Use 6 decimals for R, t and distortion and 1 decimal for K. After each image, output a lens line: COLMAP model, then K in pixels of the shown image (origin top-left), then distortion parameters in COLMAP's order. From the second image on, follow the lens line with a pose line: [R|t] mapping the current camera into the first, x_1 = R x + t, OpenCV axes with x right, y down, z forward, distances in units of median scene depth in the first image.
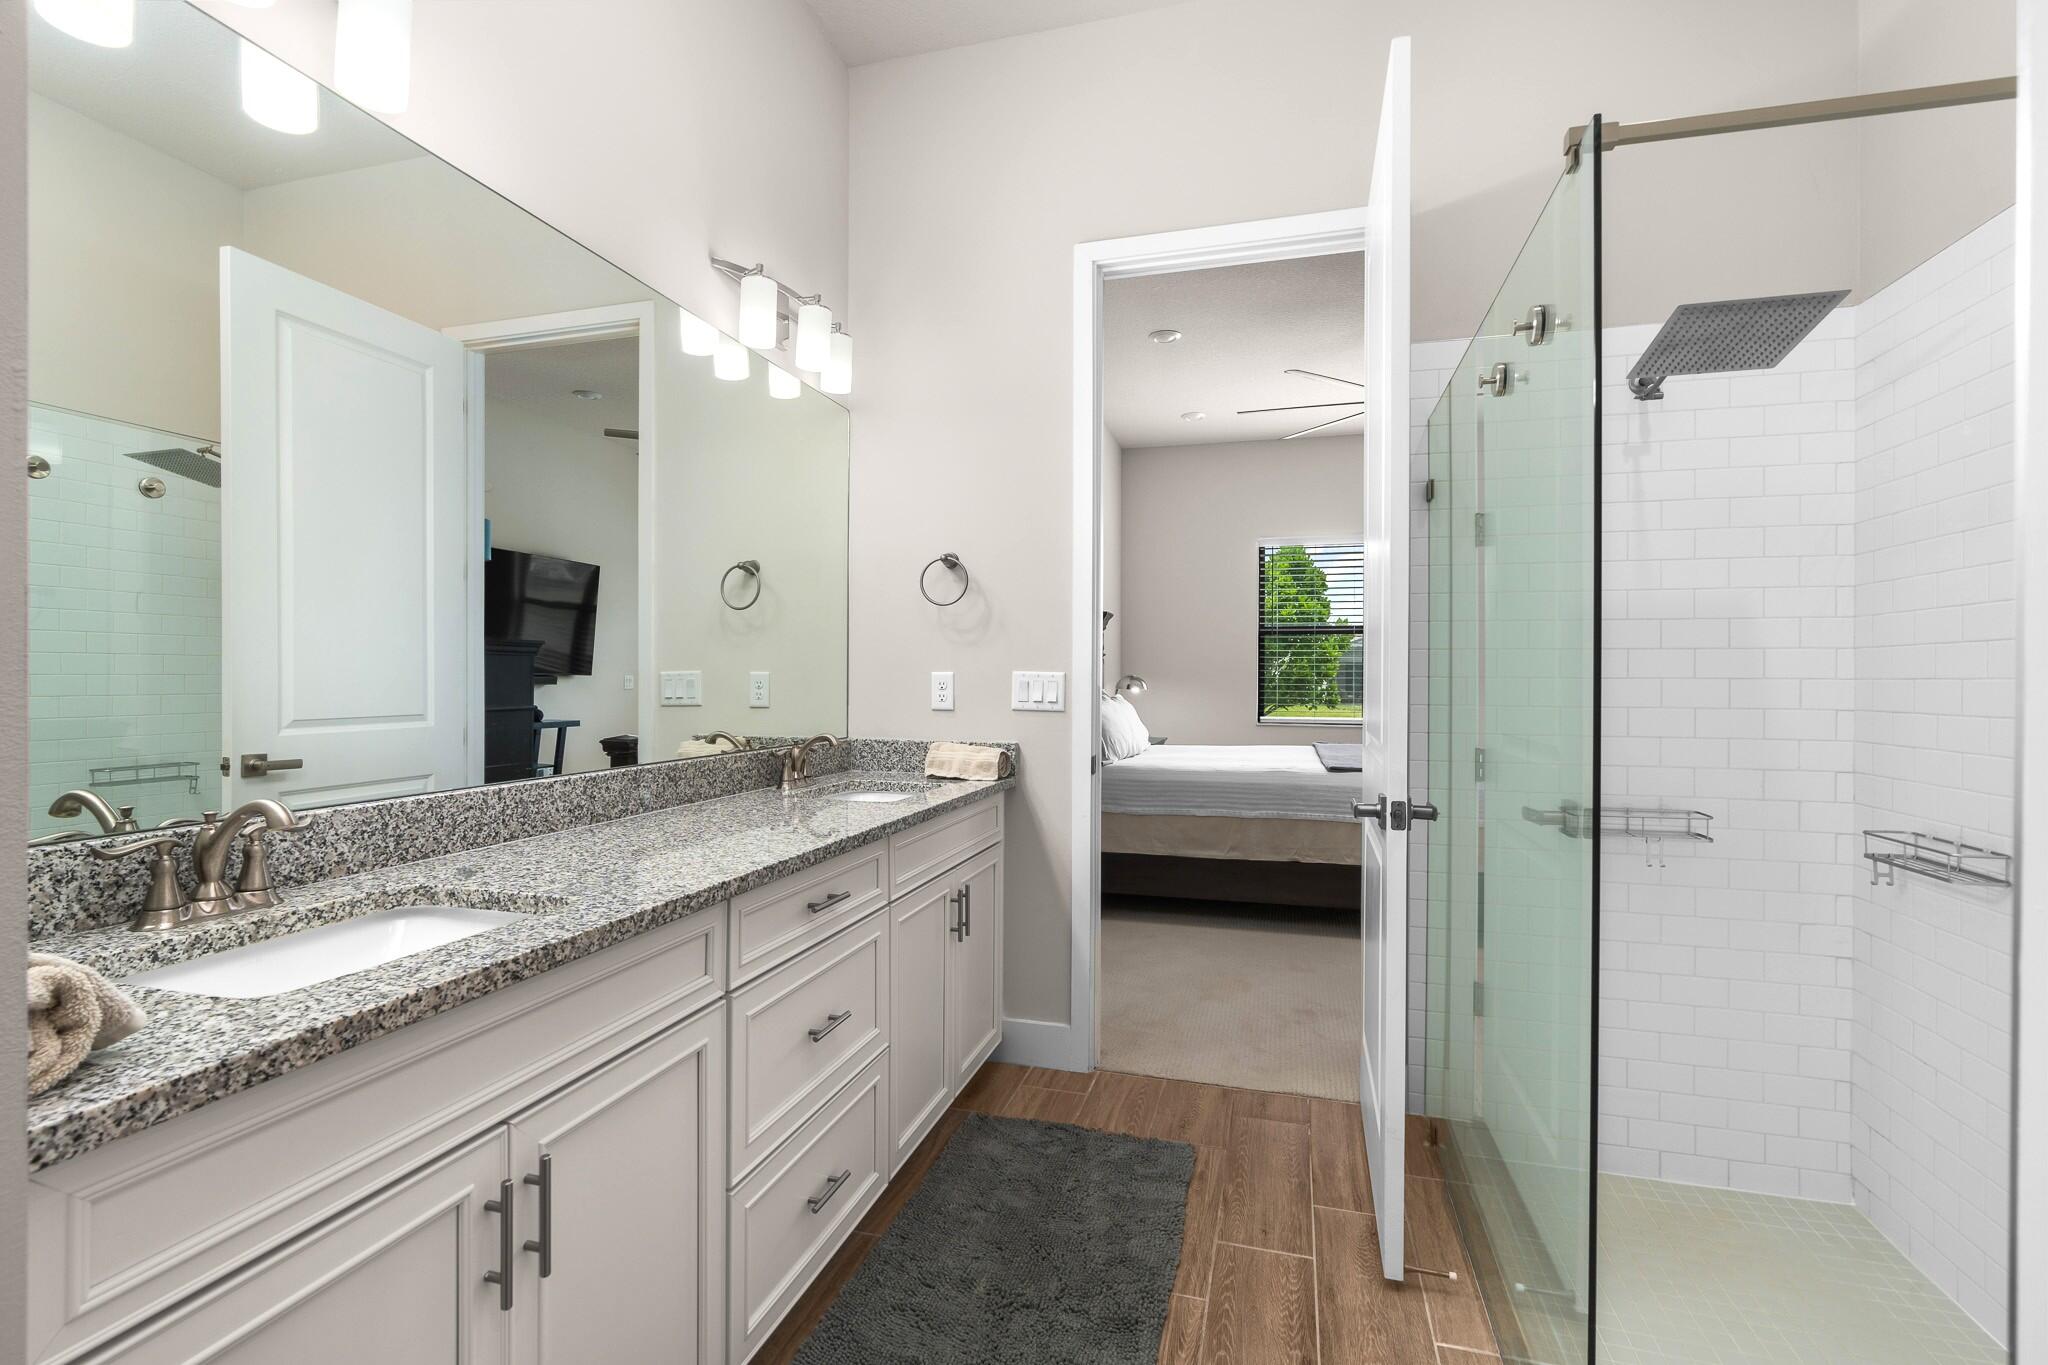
lens RADIAL K [[934.0, 0, 1045.3], [0, 934.0, 686.5], [0, 0, 1]] dist [-0.012201, 0.002776]
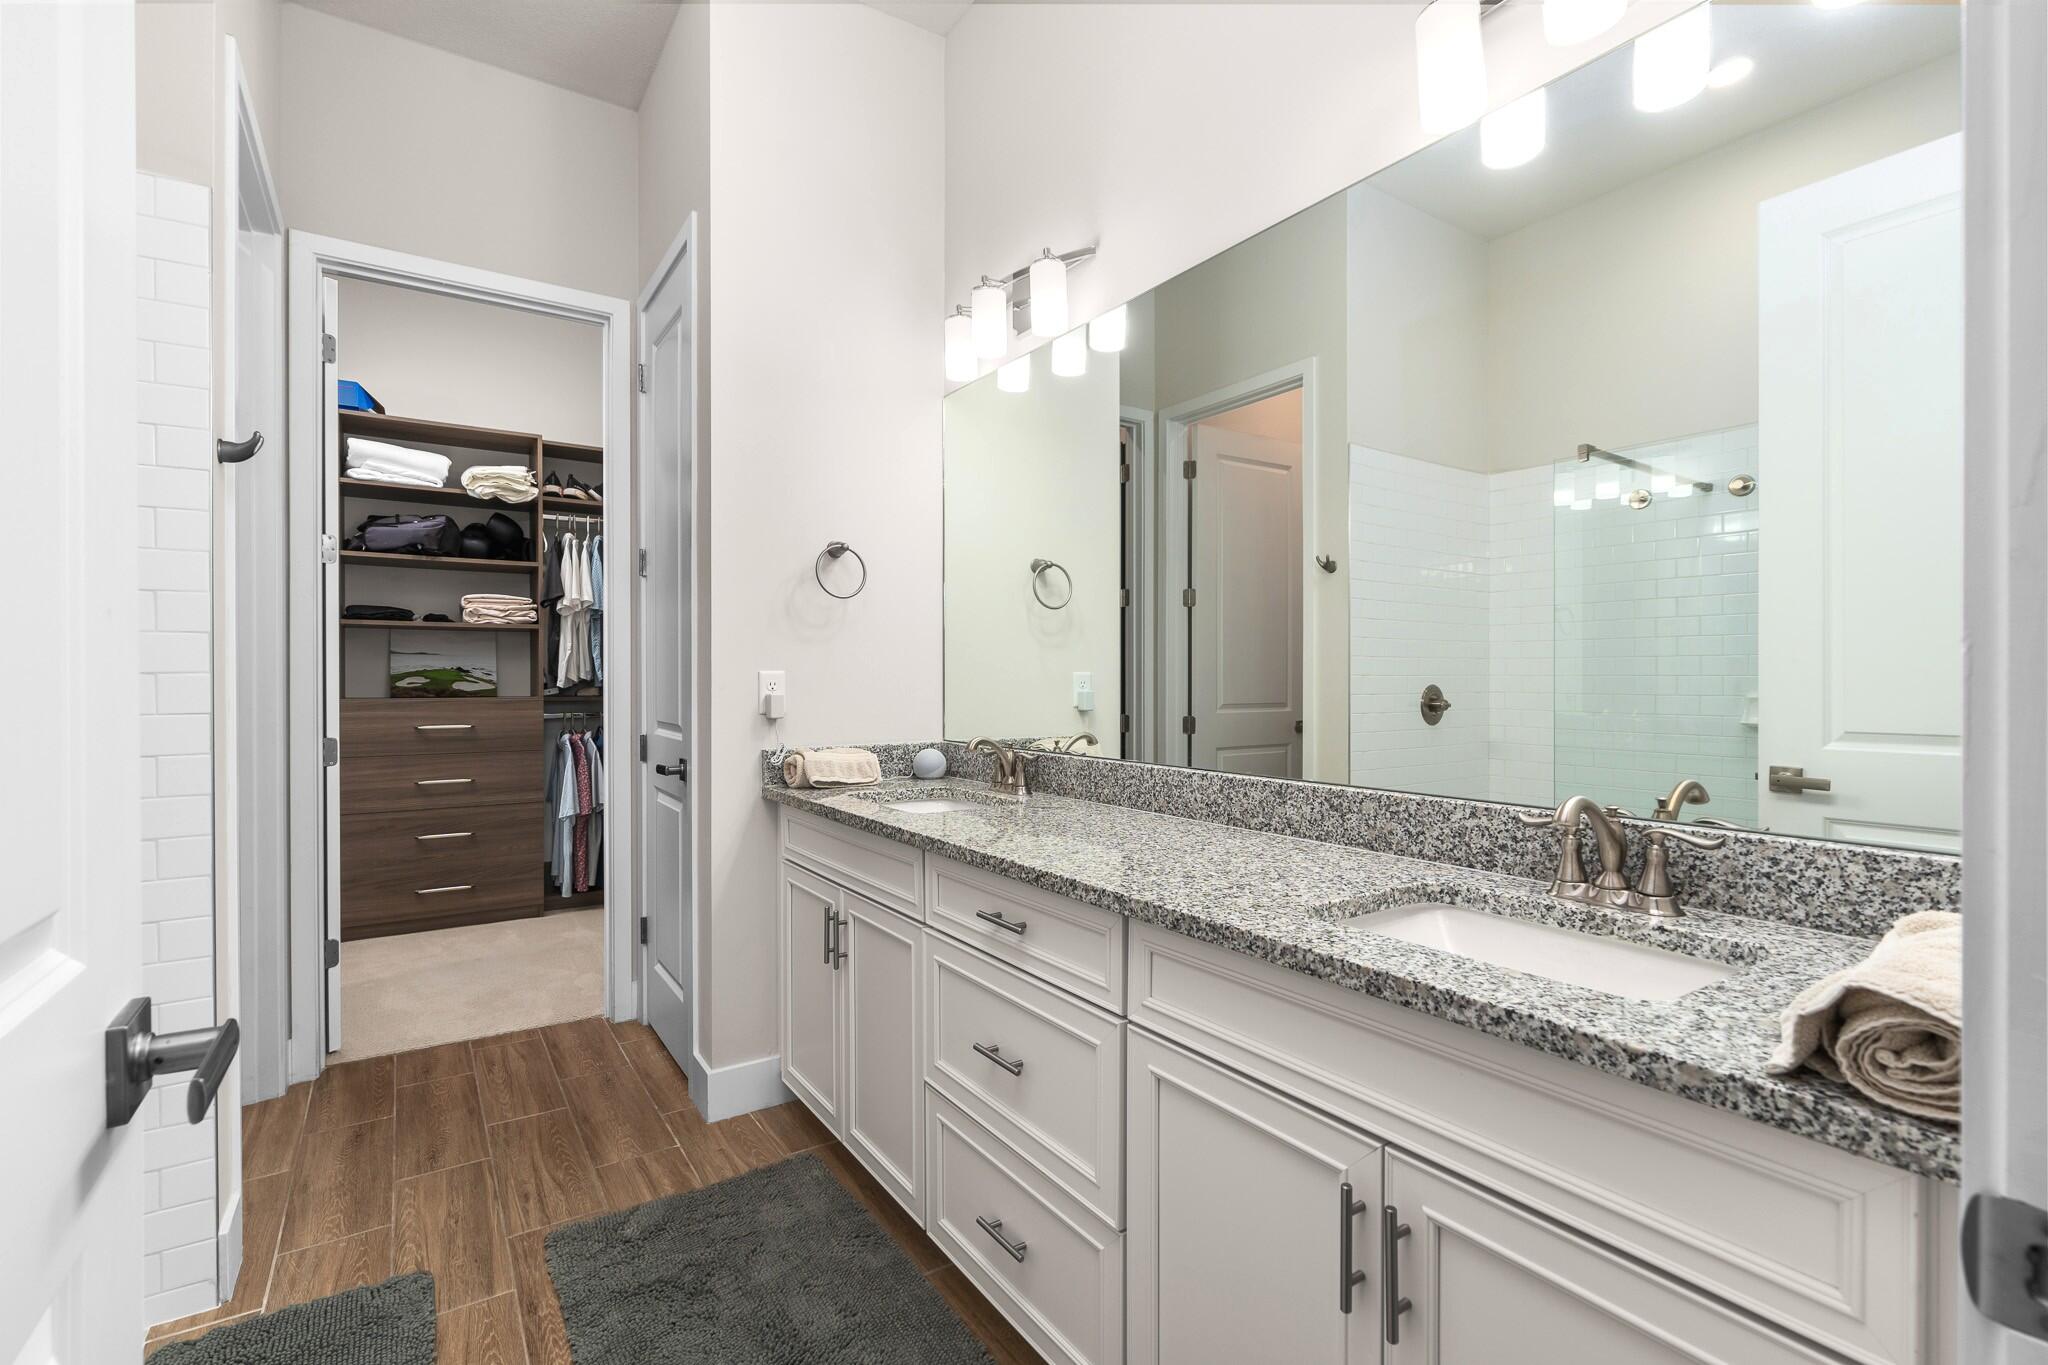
lens RADIAL K [[934.0, 0, 1003.0], [0, 934.0, 678.3], [0, 0, 1]] dist [-0.012201, 0.002776]
pose [[-0.645577, 0.001130, -0.763695, 0.437302], [-0.010721, 0.999887, 0.010542, -0.017967], [0.763620, 0.014994, -0.645492, 1.470228]]
